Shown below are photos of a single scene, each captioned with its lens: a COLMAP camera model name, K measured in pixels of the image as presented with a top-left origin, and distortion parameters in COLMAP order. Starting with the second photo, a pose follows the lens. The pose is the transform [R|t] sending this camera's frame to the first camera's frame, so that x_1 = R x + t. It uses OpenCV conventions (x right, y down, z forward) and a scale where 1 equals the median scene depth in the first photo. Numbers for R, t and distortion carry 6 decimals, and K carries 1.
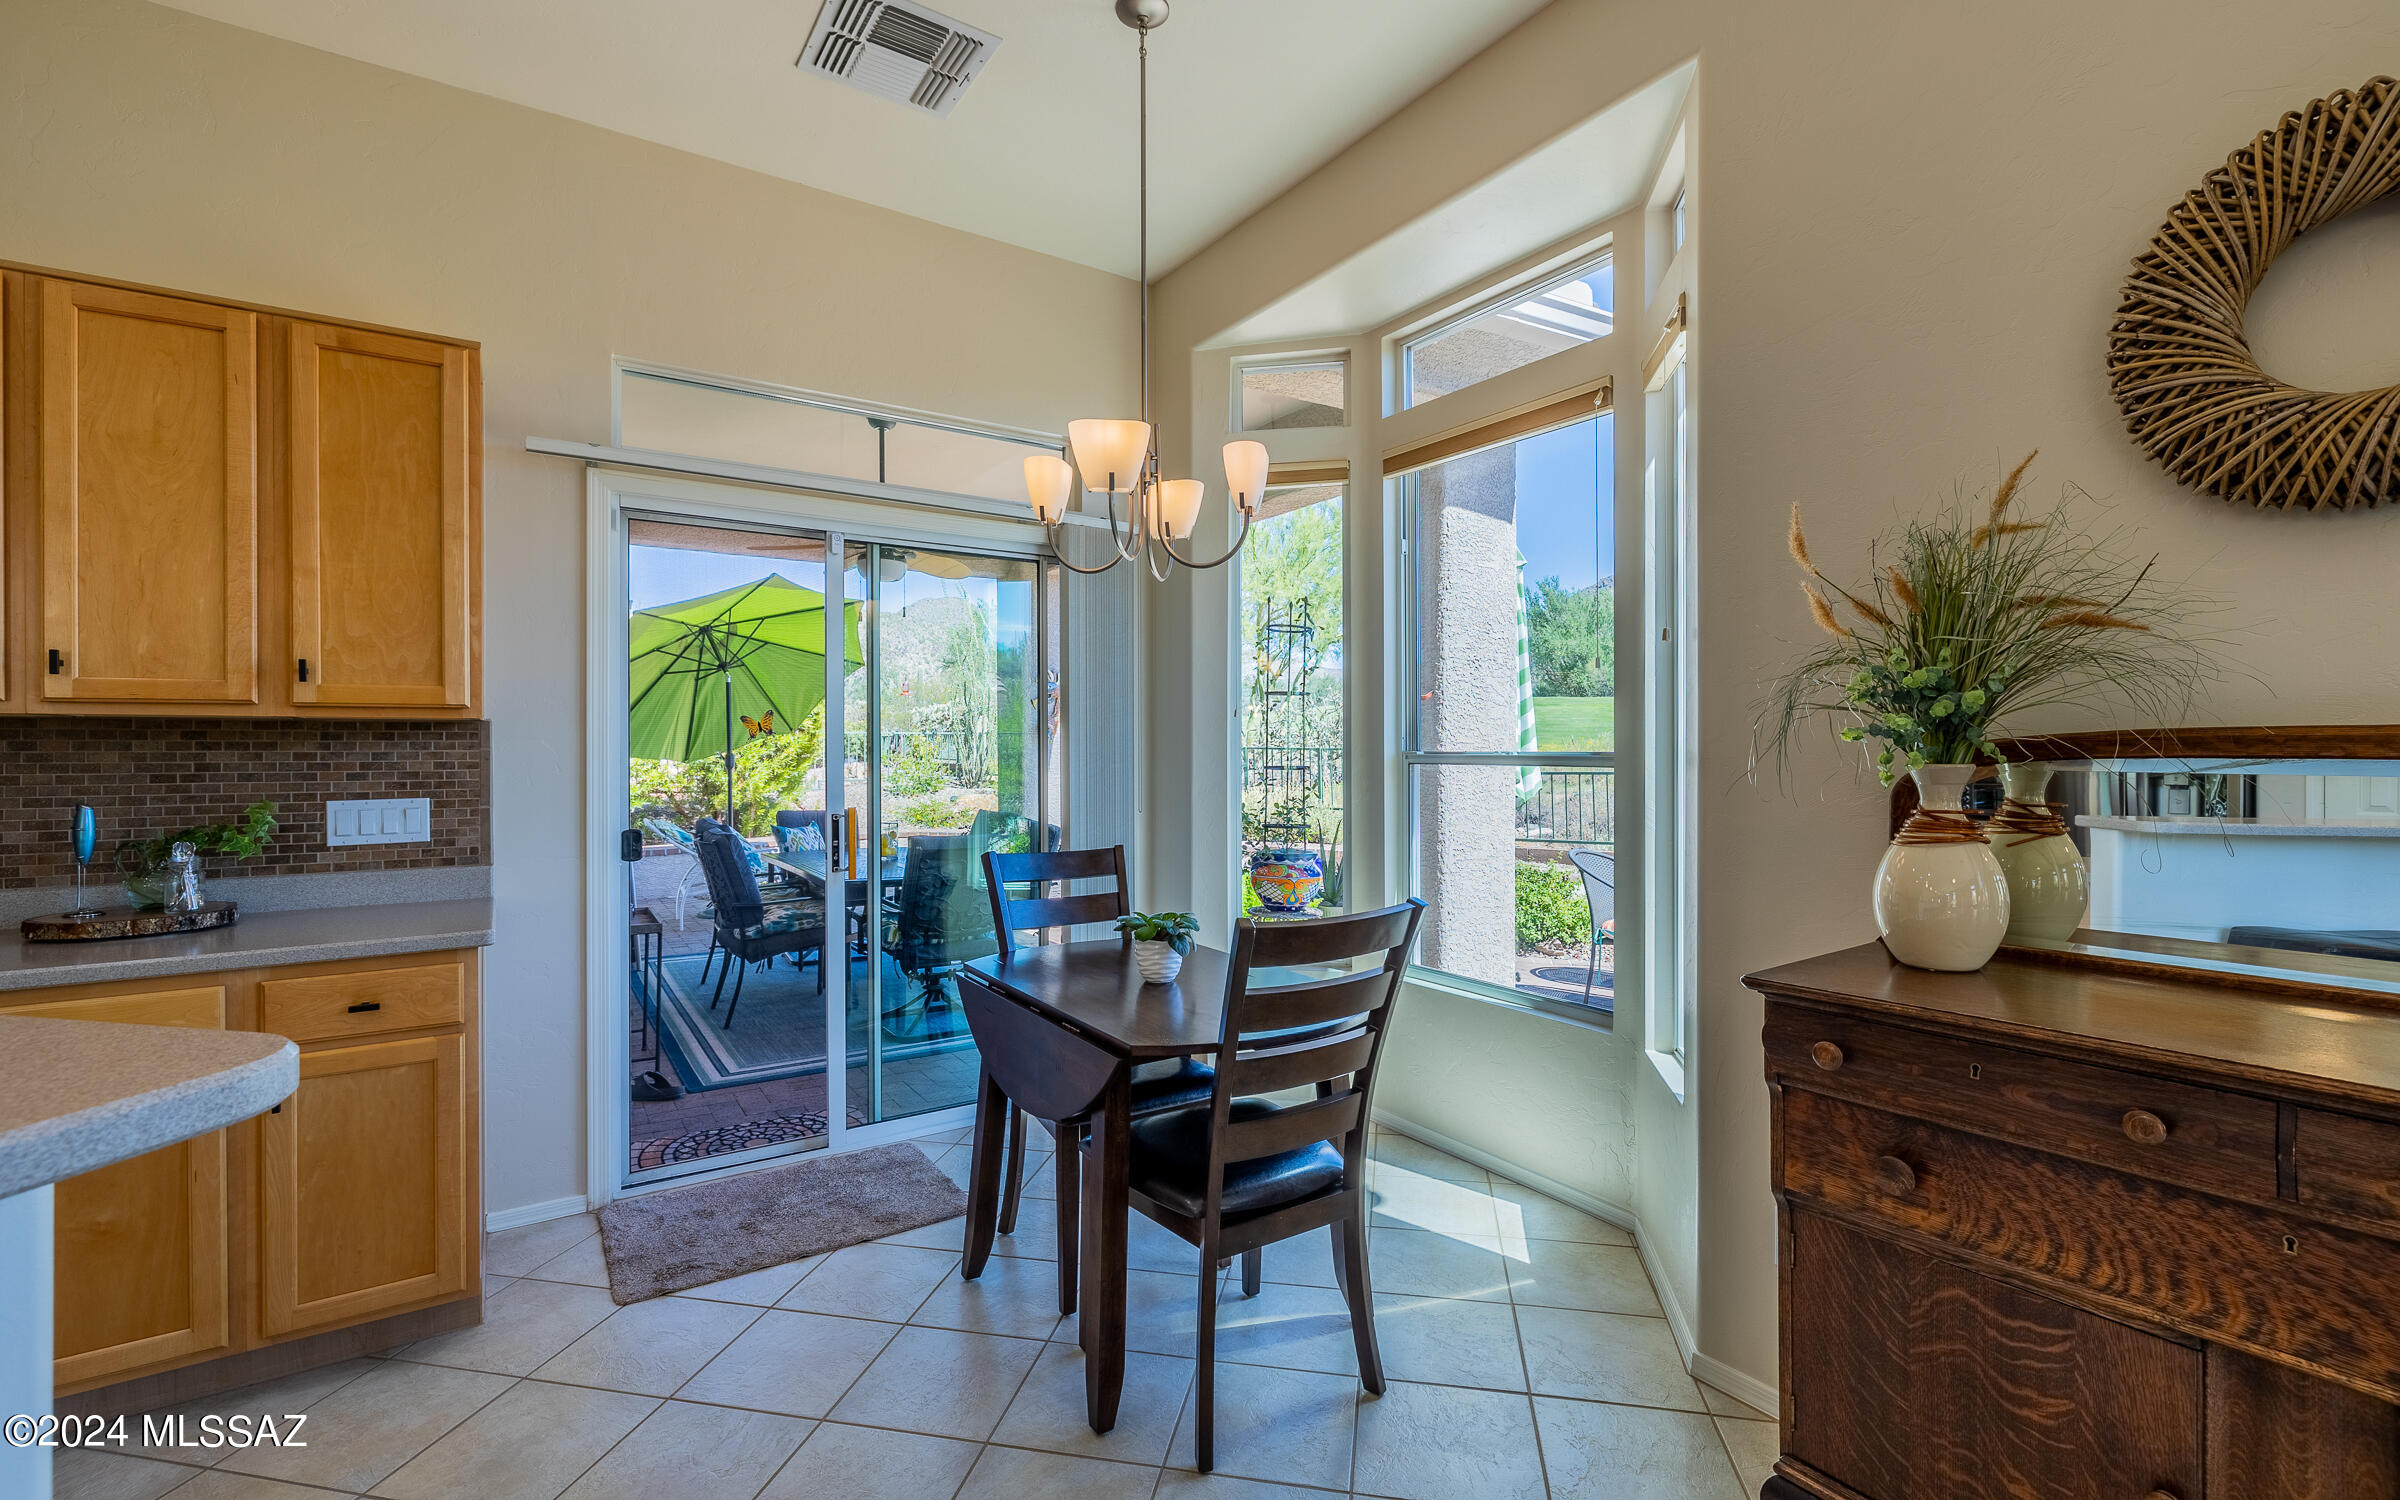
lens RADIAL K [[1034.0, 0, 1199.7], [0, 1034.0, 752.1], [0, 0, 1]] dist [-0.001741, -0.000308]
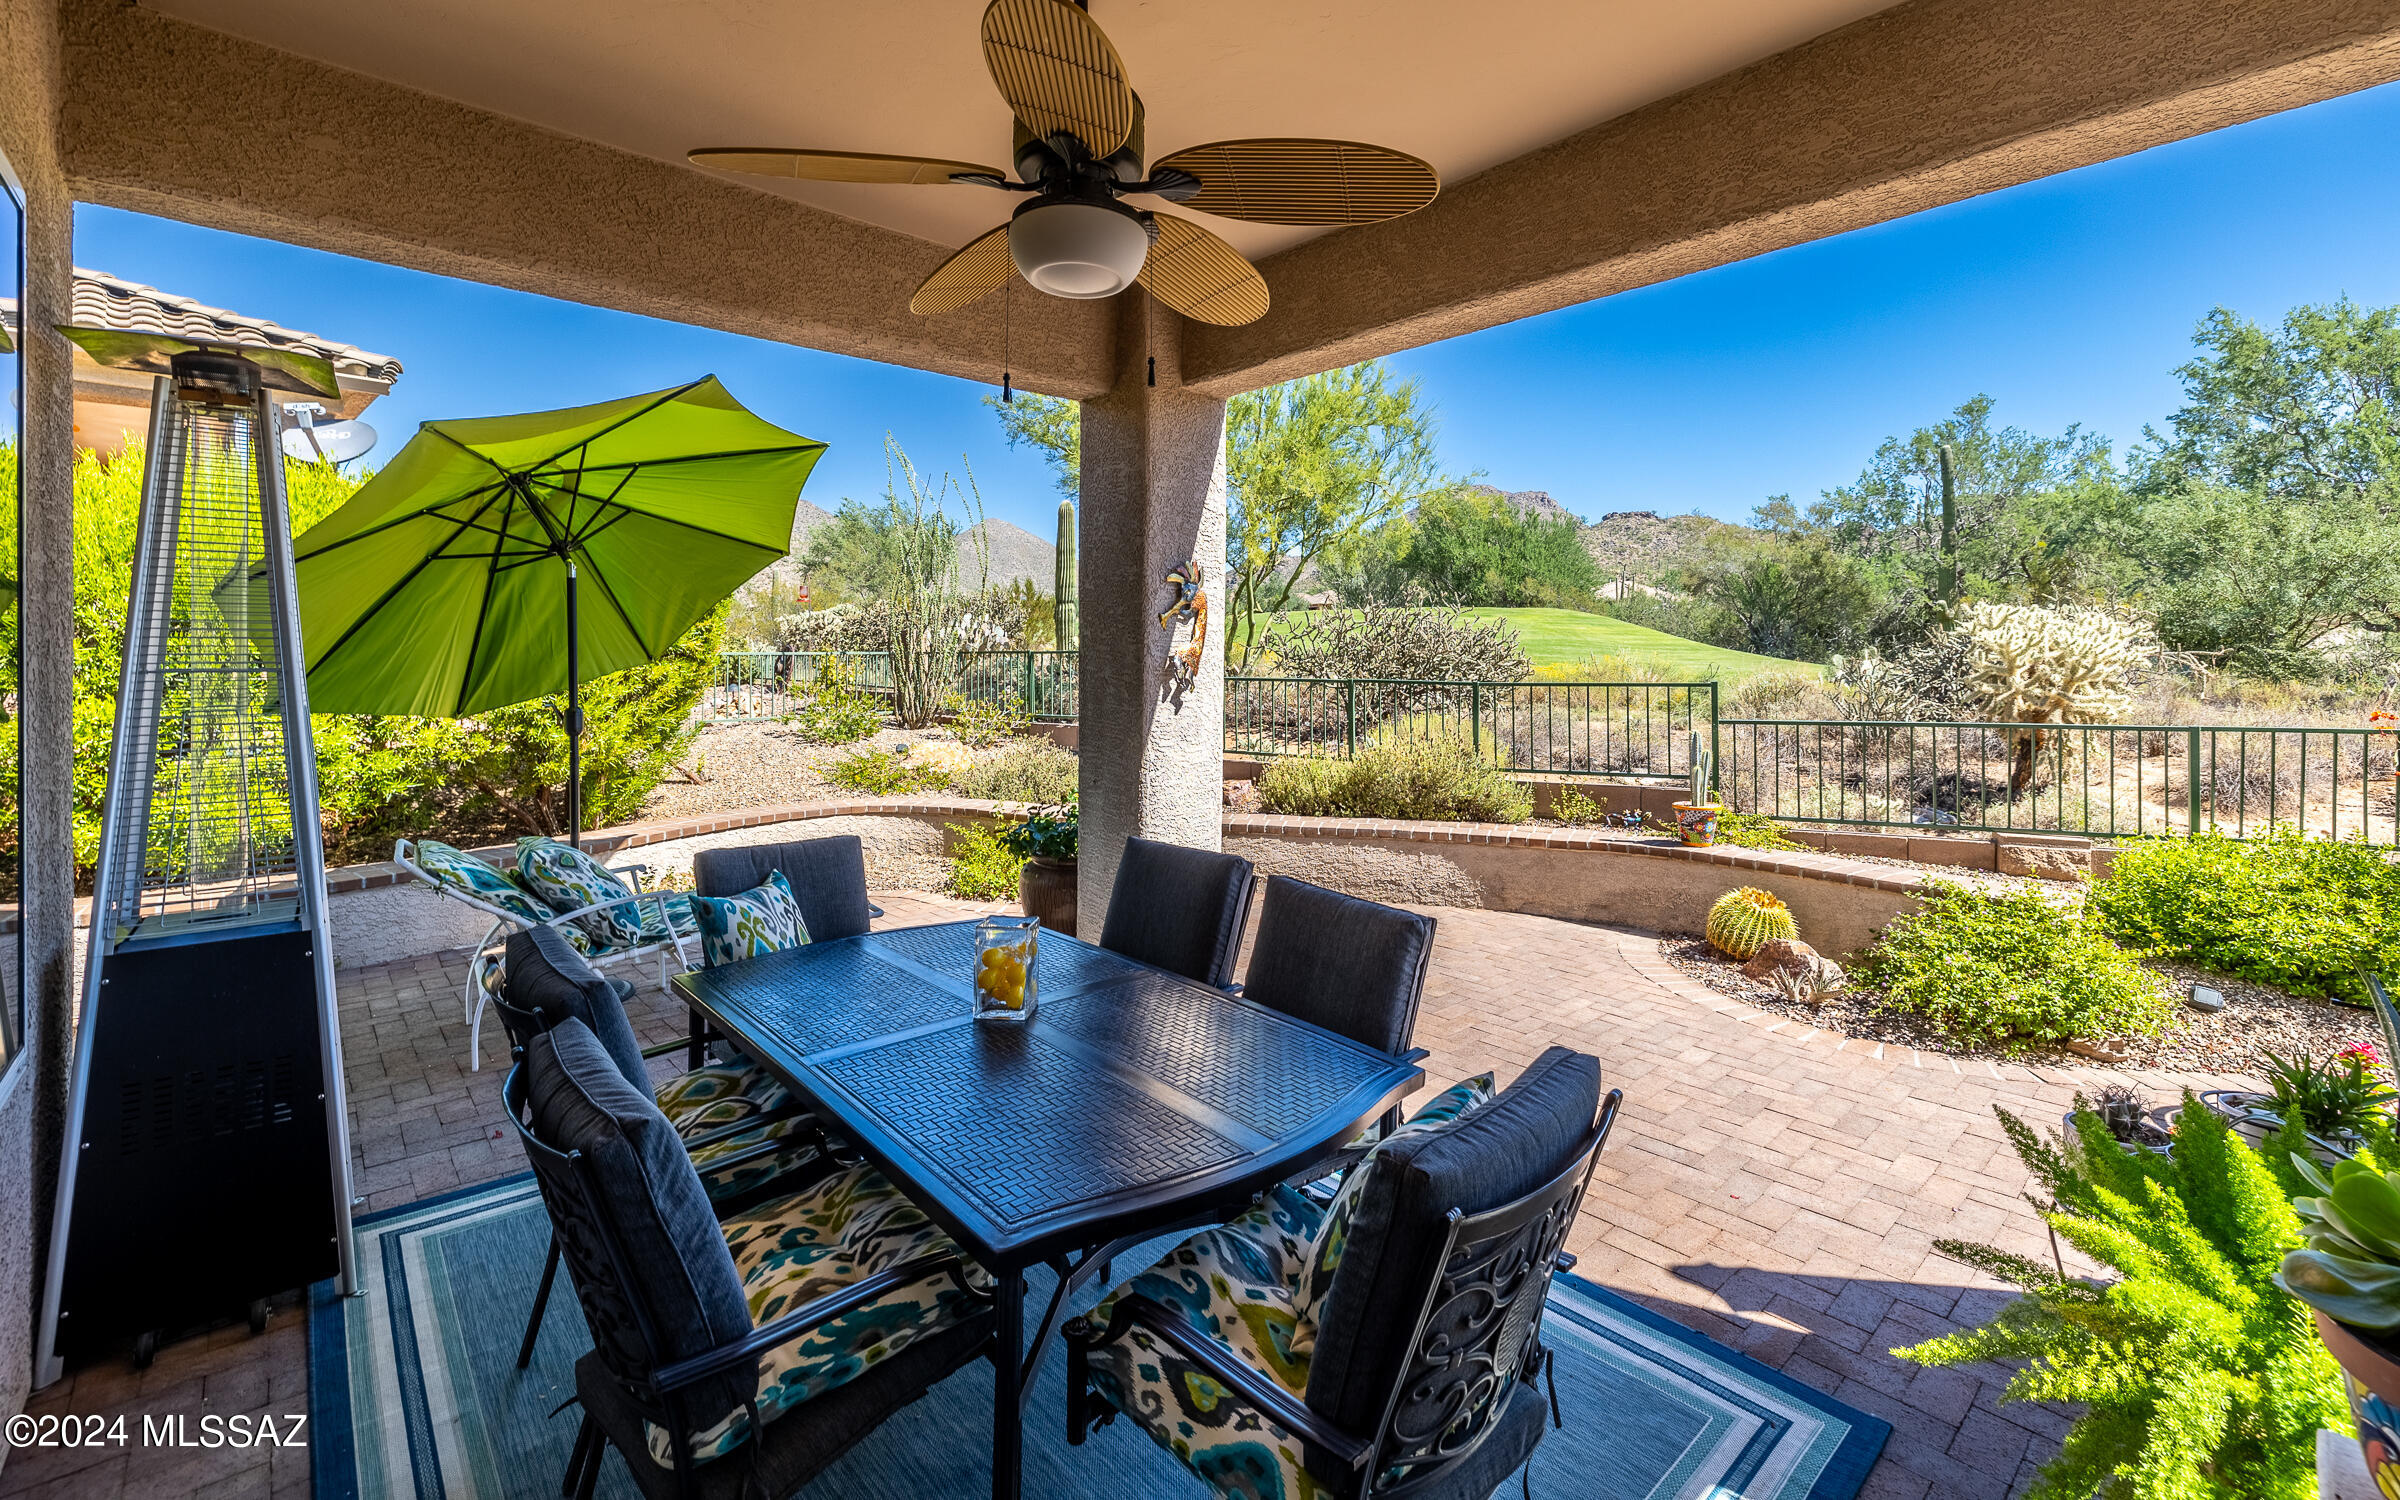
lens RADIAL K [[1042.7, 0, 1218.1], [0, 1042.7, 669.5], [0, 0, 1]] dist [-0.002347, -0.000357]
pose [[0.989650, -0.000965, 0.143497, -0.704444], [-0.000200, 0.999967, 0.008108, -0.084243], [-0.143500, -0.008053, 0.989618, 1.457103]]
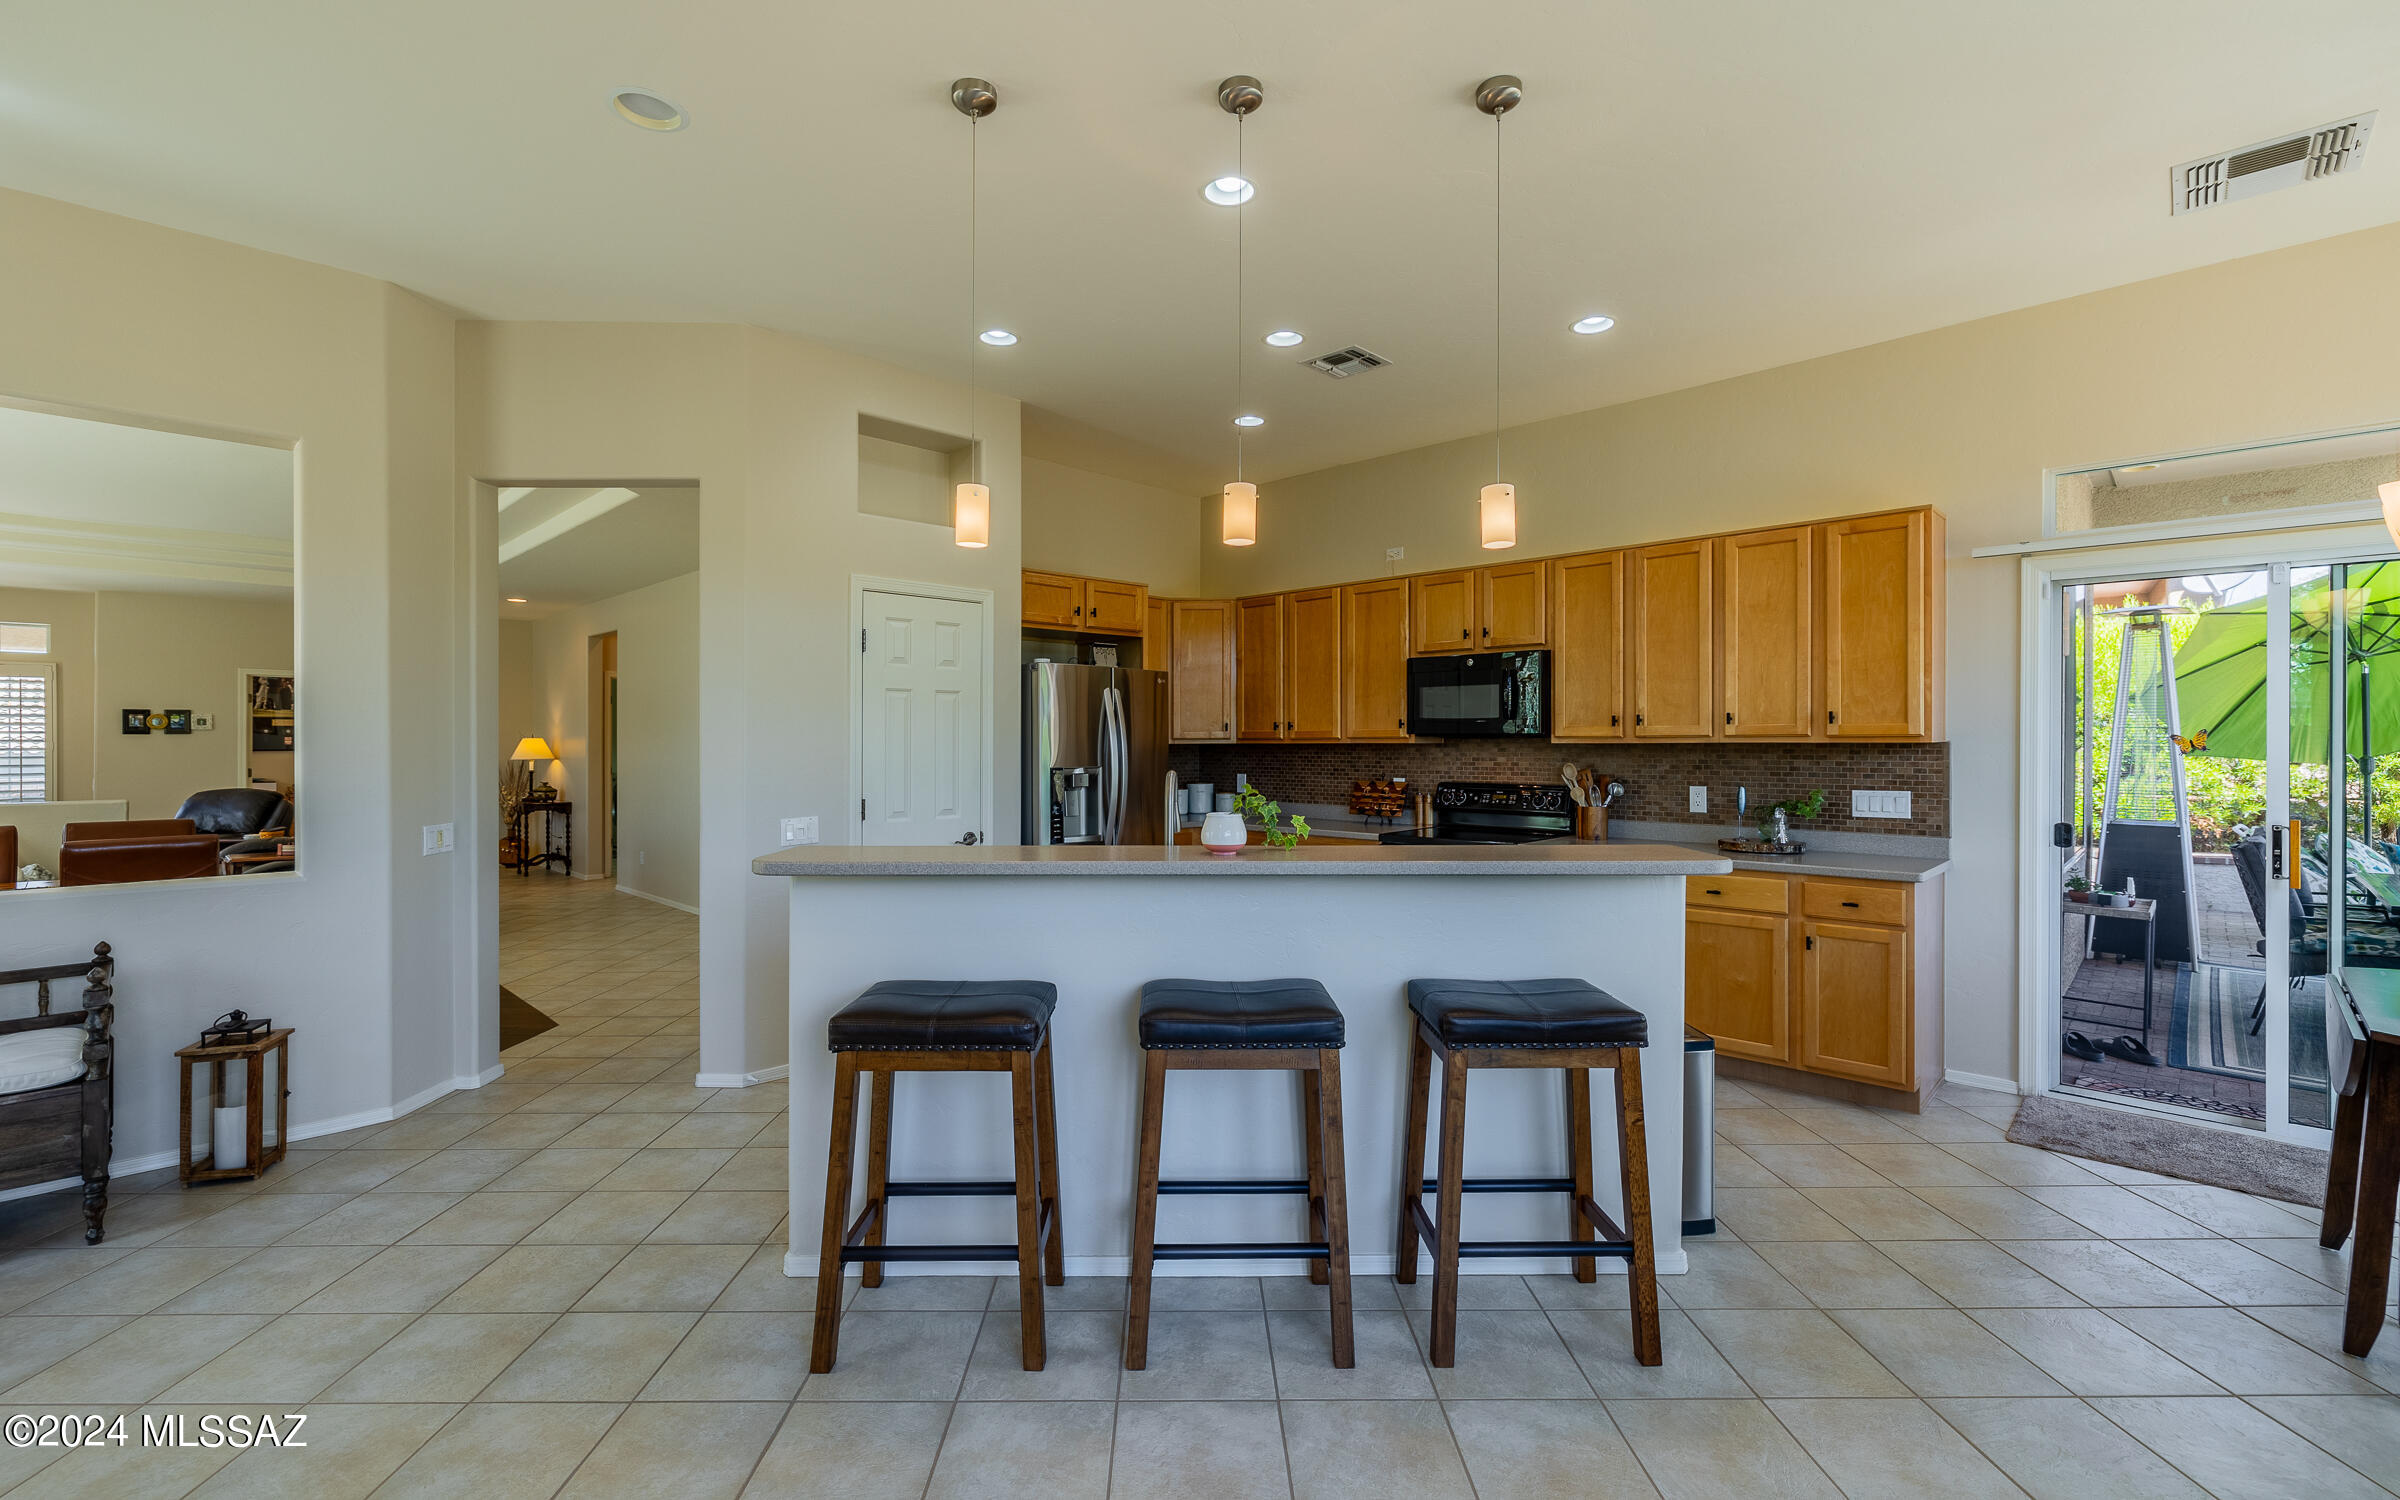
lens RADIAL K [[1035.1, 0, 1187.3], [0, 1035.1, 740.3], [0, 0, 1]] dist [-0.000899, -0.000080]
pose [[0.201102, 0.002064, -0.979568, 0.656425], [-0.003243, 0.999994, 0.001441, -0.036428], [0.979565, 0.002887, 0.201107, -0.453597]]
